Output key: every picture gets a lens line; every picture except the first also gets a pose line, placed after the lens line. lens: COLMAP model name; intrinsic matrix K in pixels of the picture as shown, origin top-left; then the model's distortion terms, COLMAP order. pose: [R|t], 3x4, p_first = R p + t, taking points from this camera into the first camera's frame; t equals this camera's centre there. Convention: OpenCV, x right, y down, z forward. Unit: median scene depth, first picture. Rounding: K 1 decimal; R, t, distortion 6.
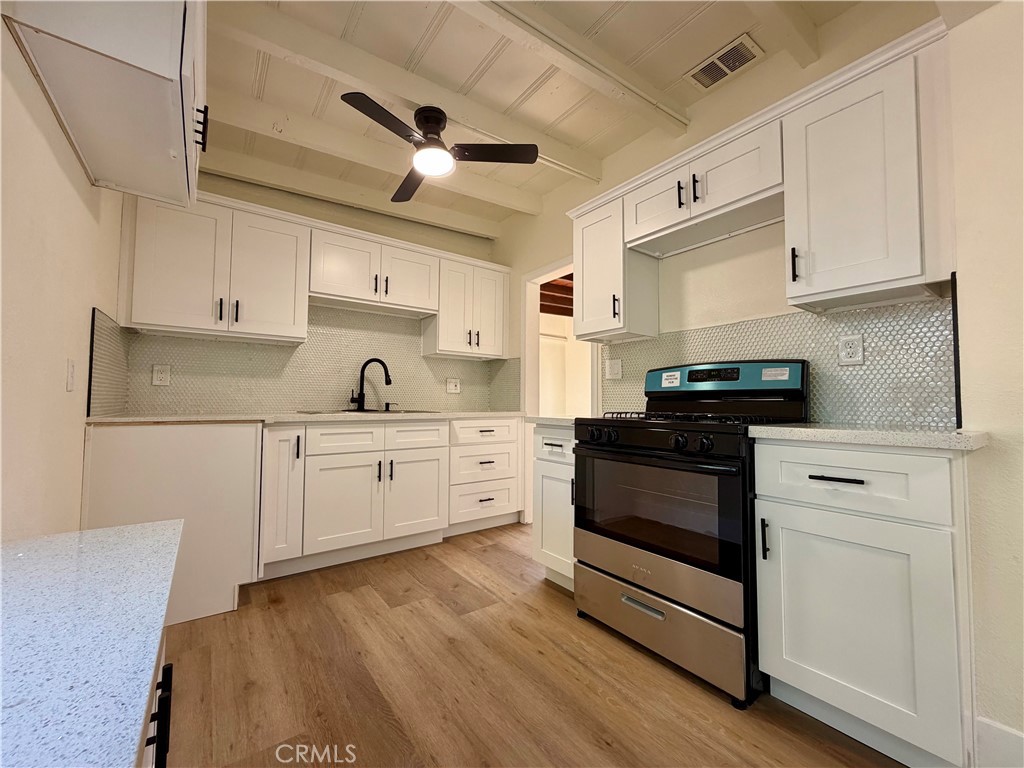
lens RADIAL K [[408.2, 0, 511.1], [0, 408.2, 386.5], [0, 0, 1]] dist [-0.006678, 0.001909]
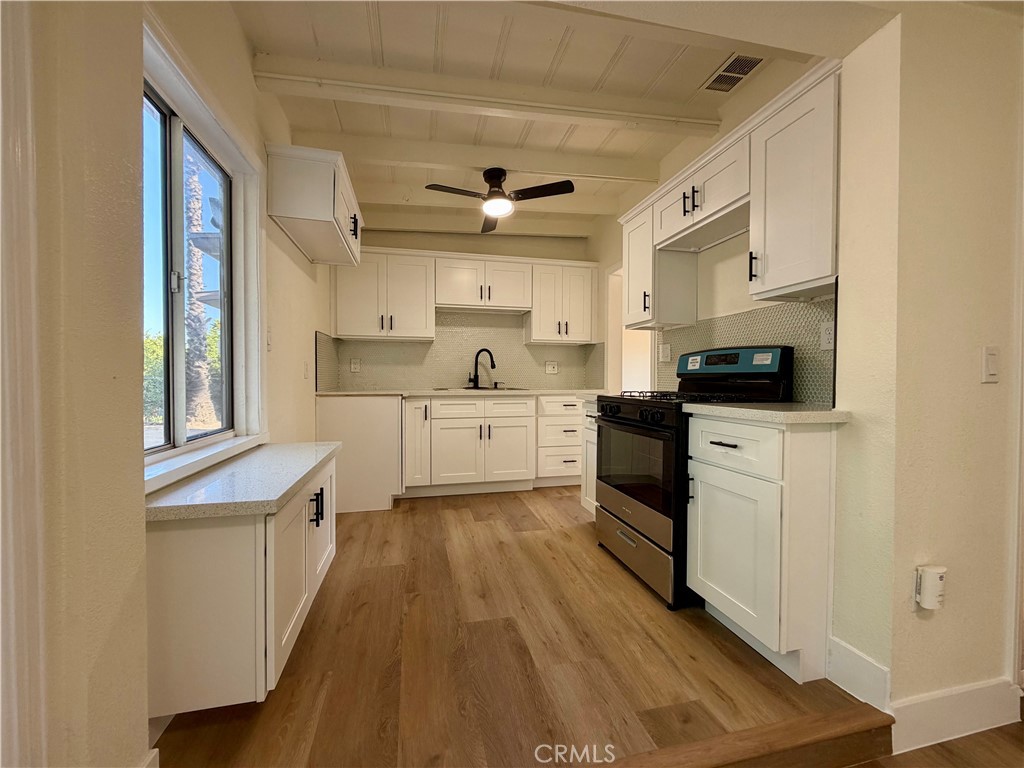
lens RADIAL K [[408.2, 0, 511.0], [0, 408.2, 386.7], [0, 0, 1]] dist [-0.006678, 0.001909]
pose [[0.918283, 0.003696, -0.395907, 0.390504], [0.020080, 0.998235, 0.055894, -0.025975], [0.395415, -0.059276, 0.916588, -0.266736]]
